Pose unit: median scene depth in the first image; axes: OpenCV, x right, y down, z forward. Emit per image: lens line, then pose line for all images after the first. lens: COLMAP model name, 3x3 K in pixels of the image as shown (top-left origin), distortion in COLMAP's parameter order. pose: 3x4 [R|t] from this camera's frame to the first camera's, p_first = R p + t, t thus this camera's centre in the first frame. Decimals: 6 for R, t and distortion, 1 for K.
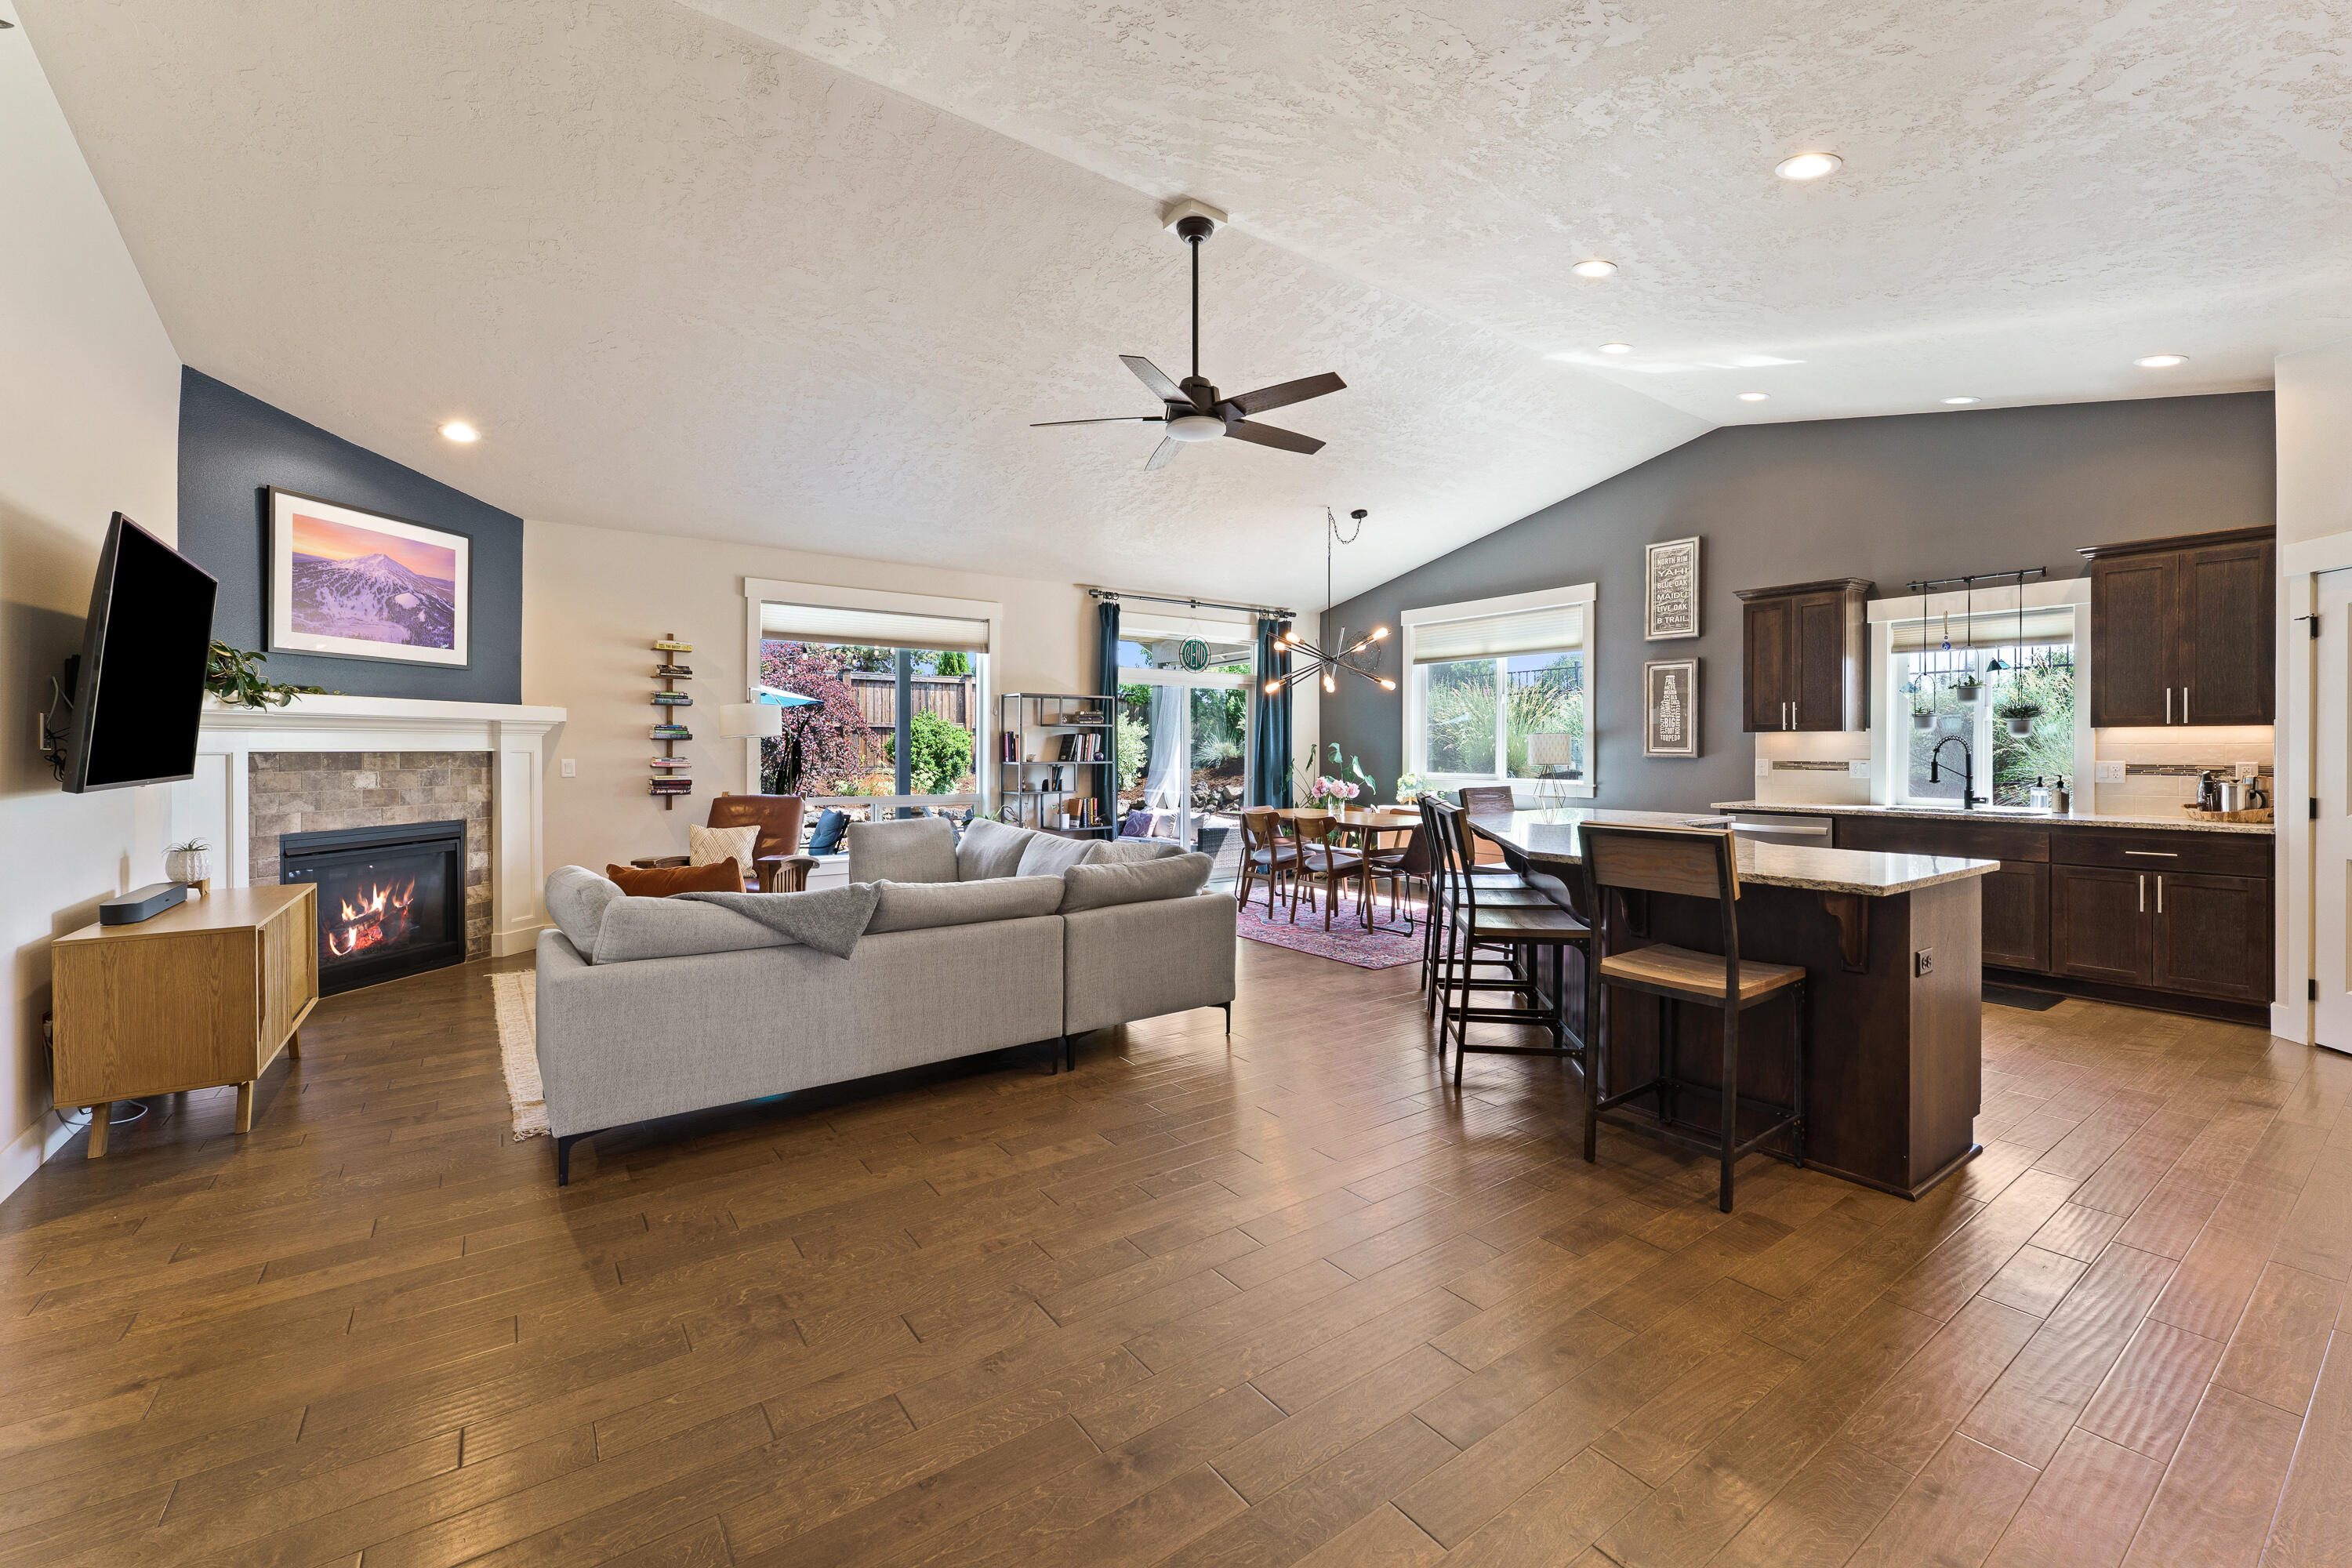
lens RADIAL K [[950.9, 0, 1183.4], [0, 950.9, 754.9], [0, 0, 1]] dist [0.001437, -0.000510]
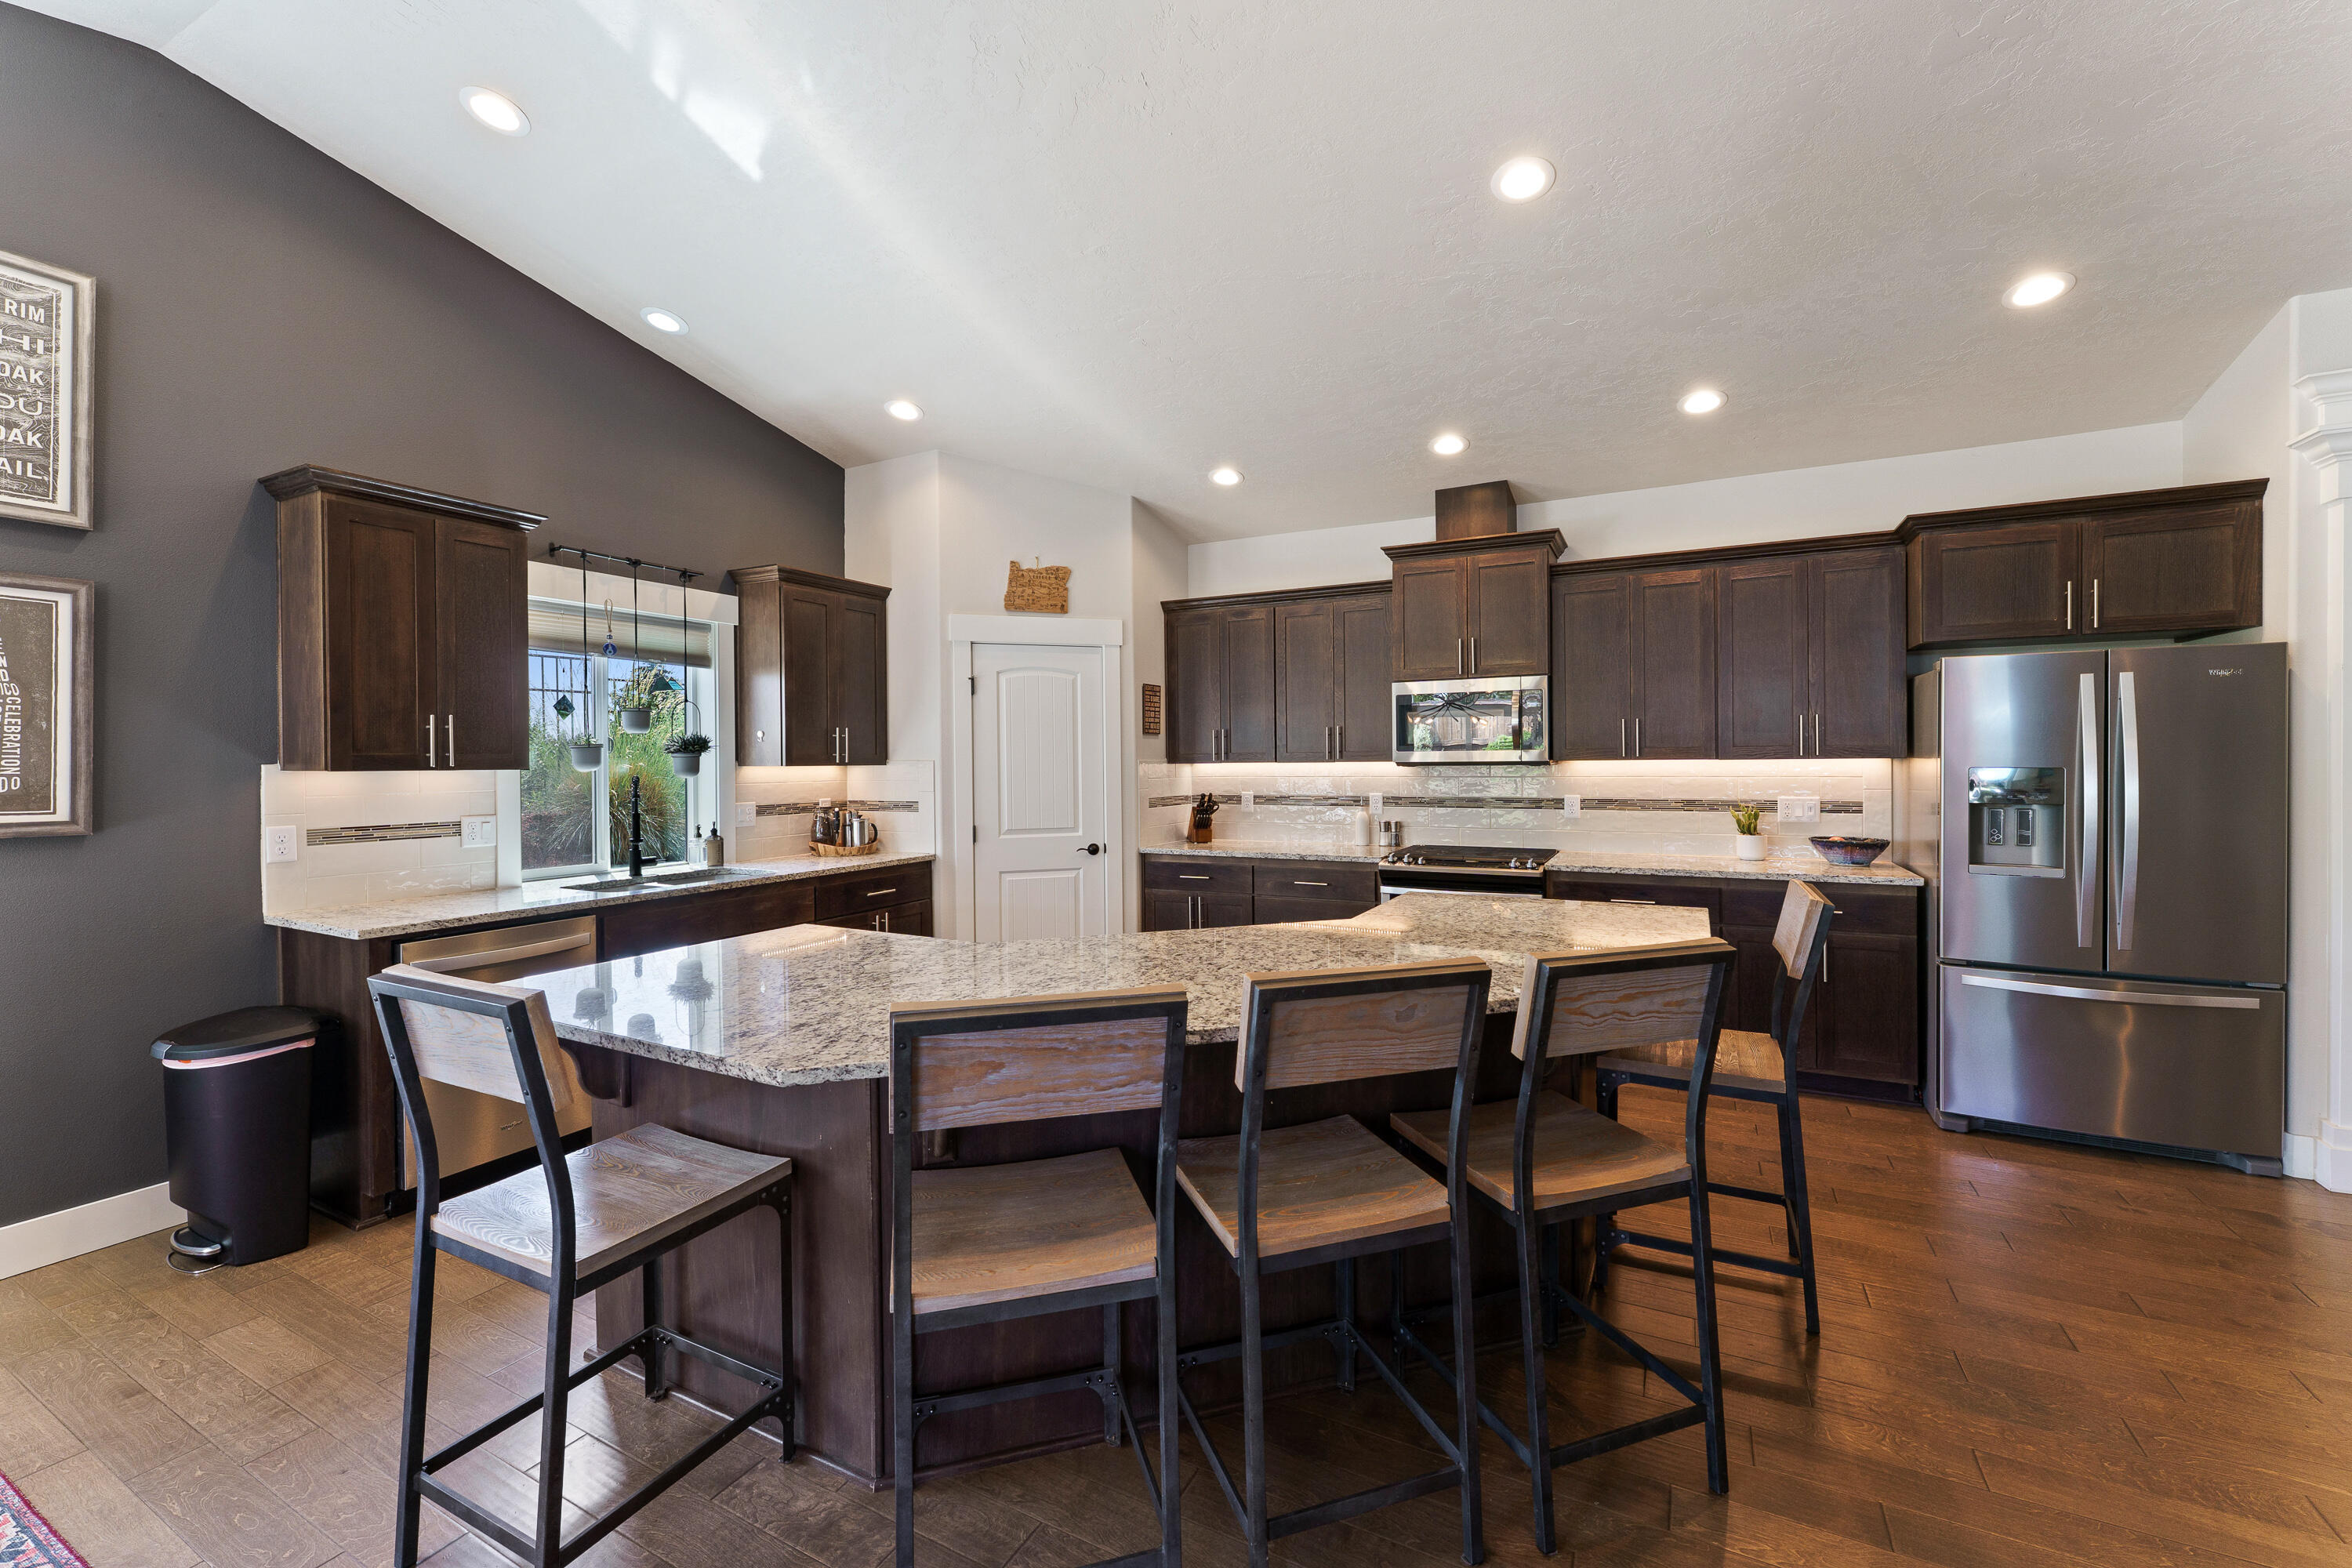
lens RADIAL K [[950.9, 0, 1183.3], [0, 950.9, 767.5], [0, 0, 1]] dist [0.001437, -0.000510]
pose [[-0.441544, -0.002845, 0.897235, -0.020741], [0.013992, 0.999852, 0.010056, -0.024845], [-0.897130, 0.016995, -0.441439, 0.847478]]
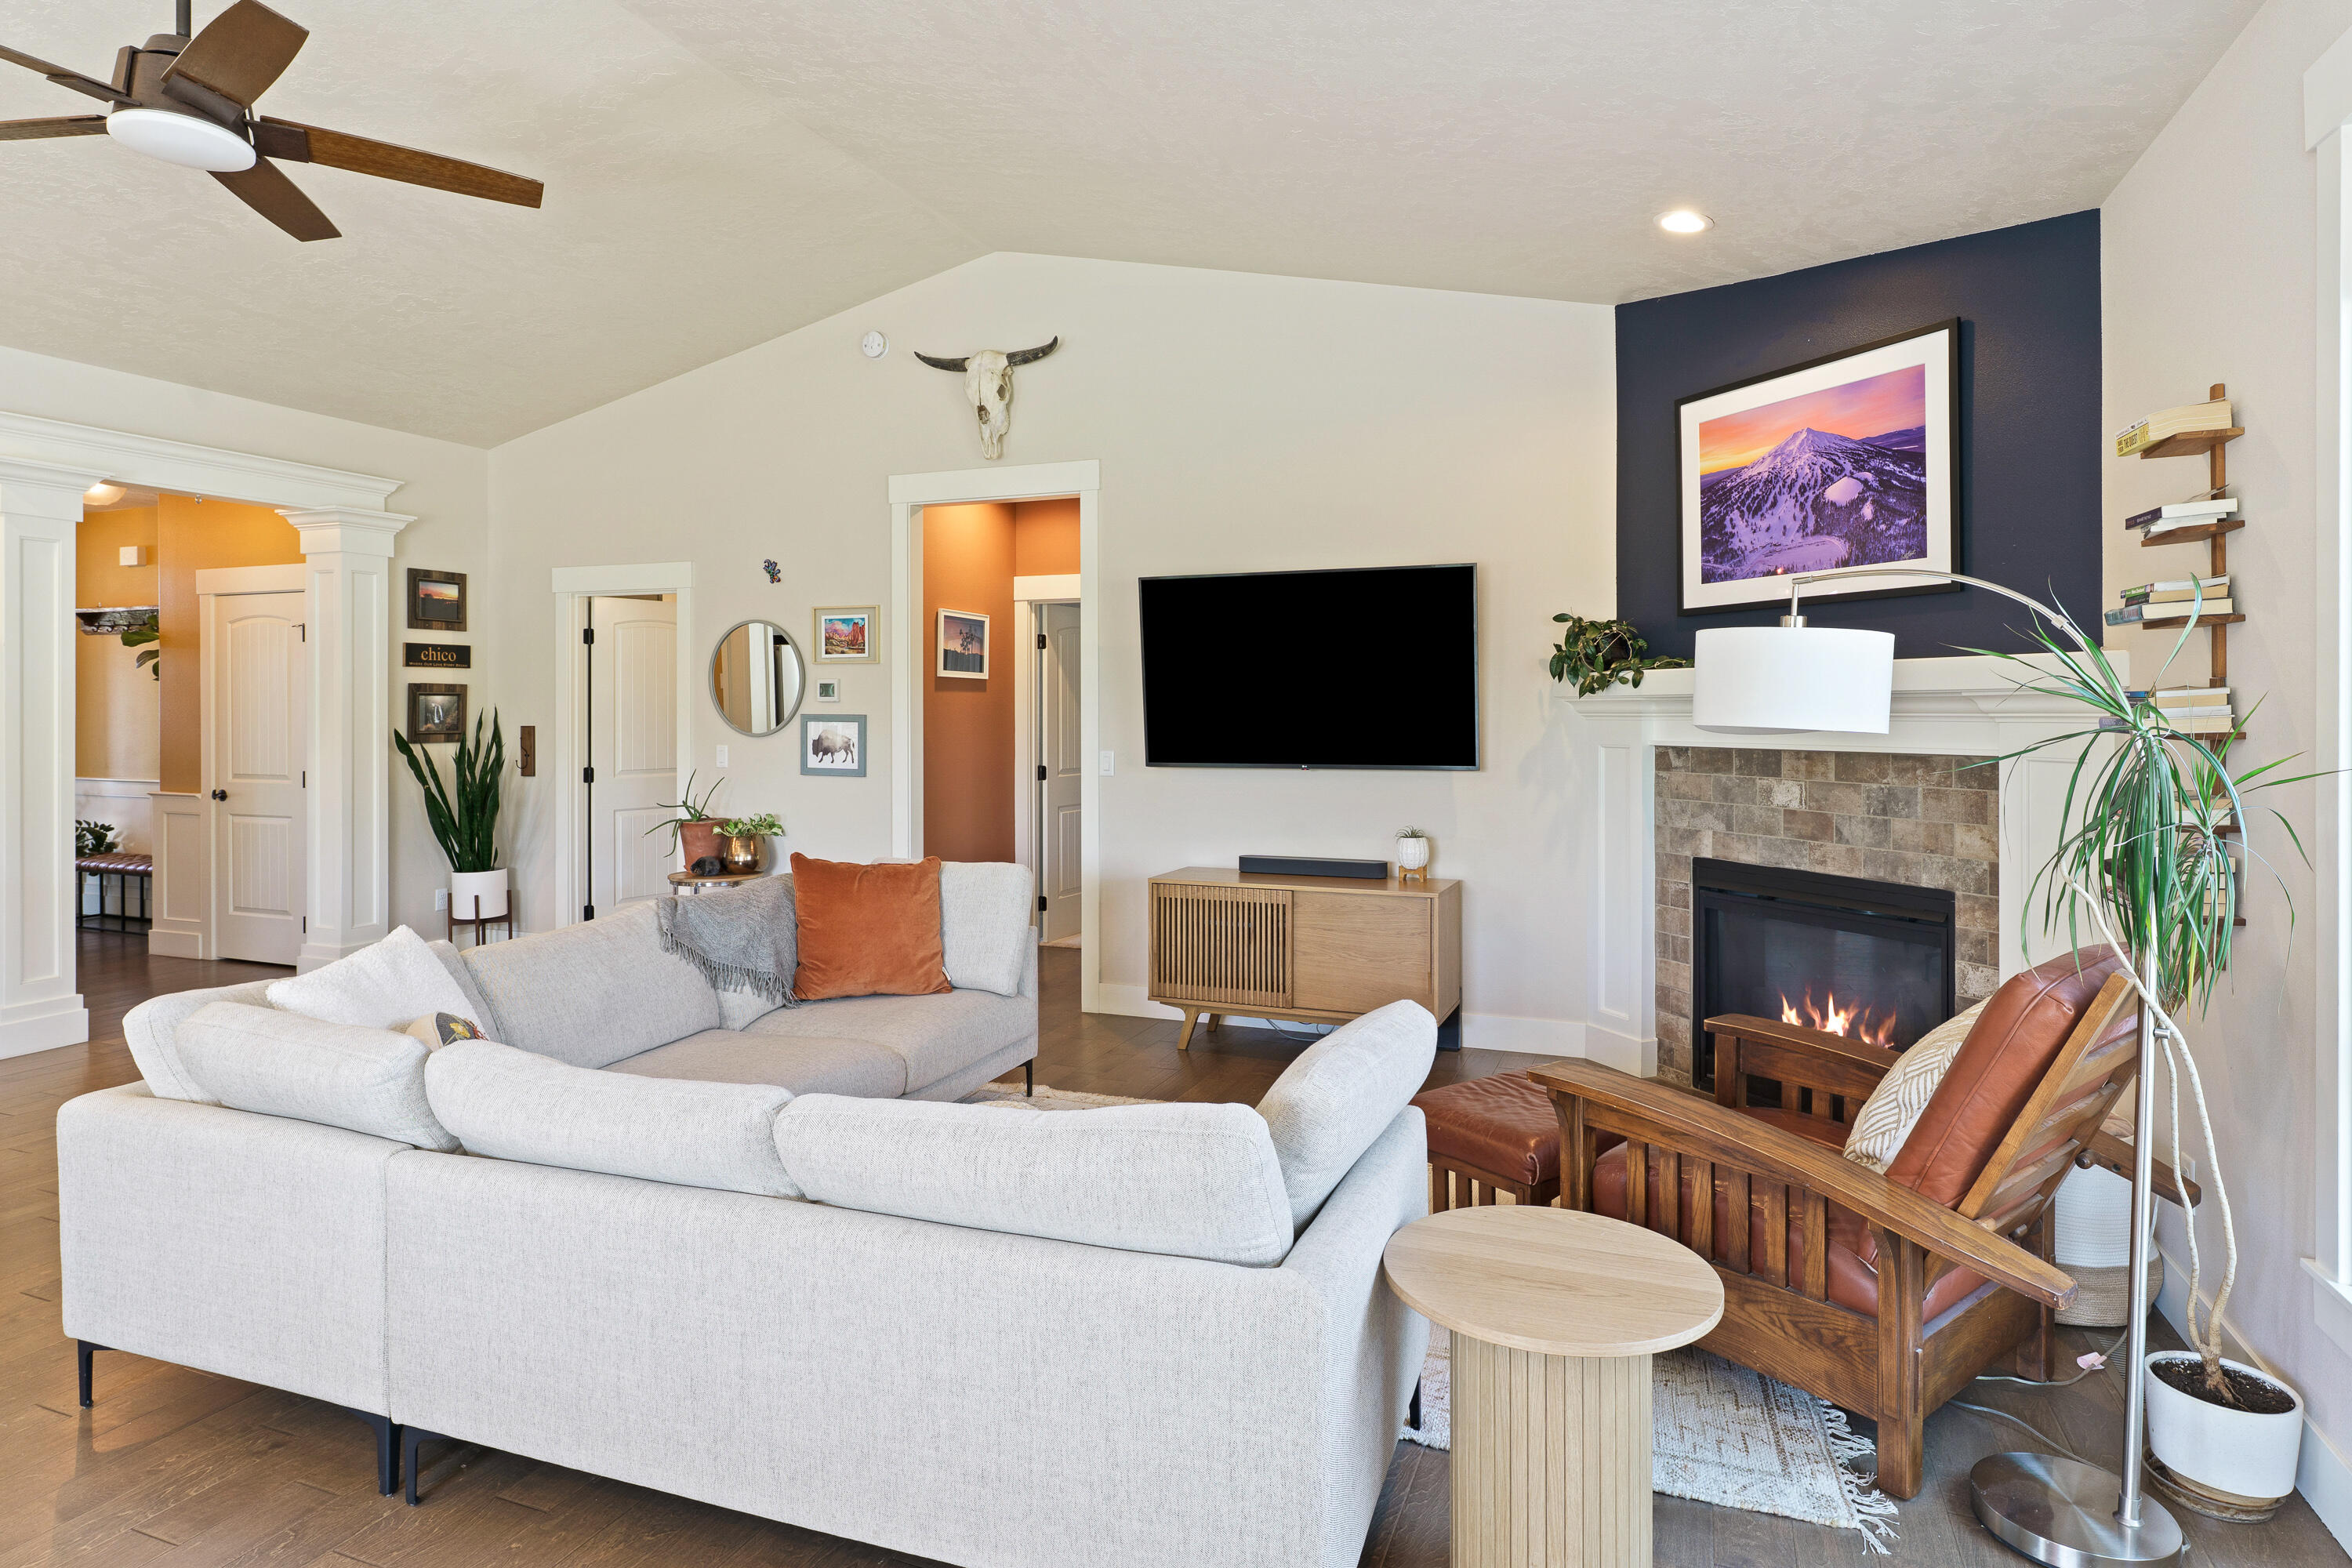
lens RADIAL K [[1295.9, 0, 1182.1], [0, 1295.9, 729.4], [0, 0, 1]] dist [-0.001611, -0.002602]
pose [[-0.845018, 0.007213, -0.534690, -0.043633], [-0.003722, 0.999805, 0.019370, -0.025980], [0.534726, 0.018358, -0.844826, 1.222679]]
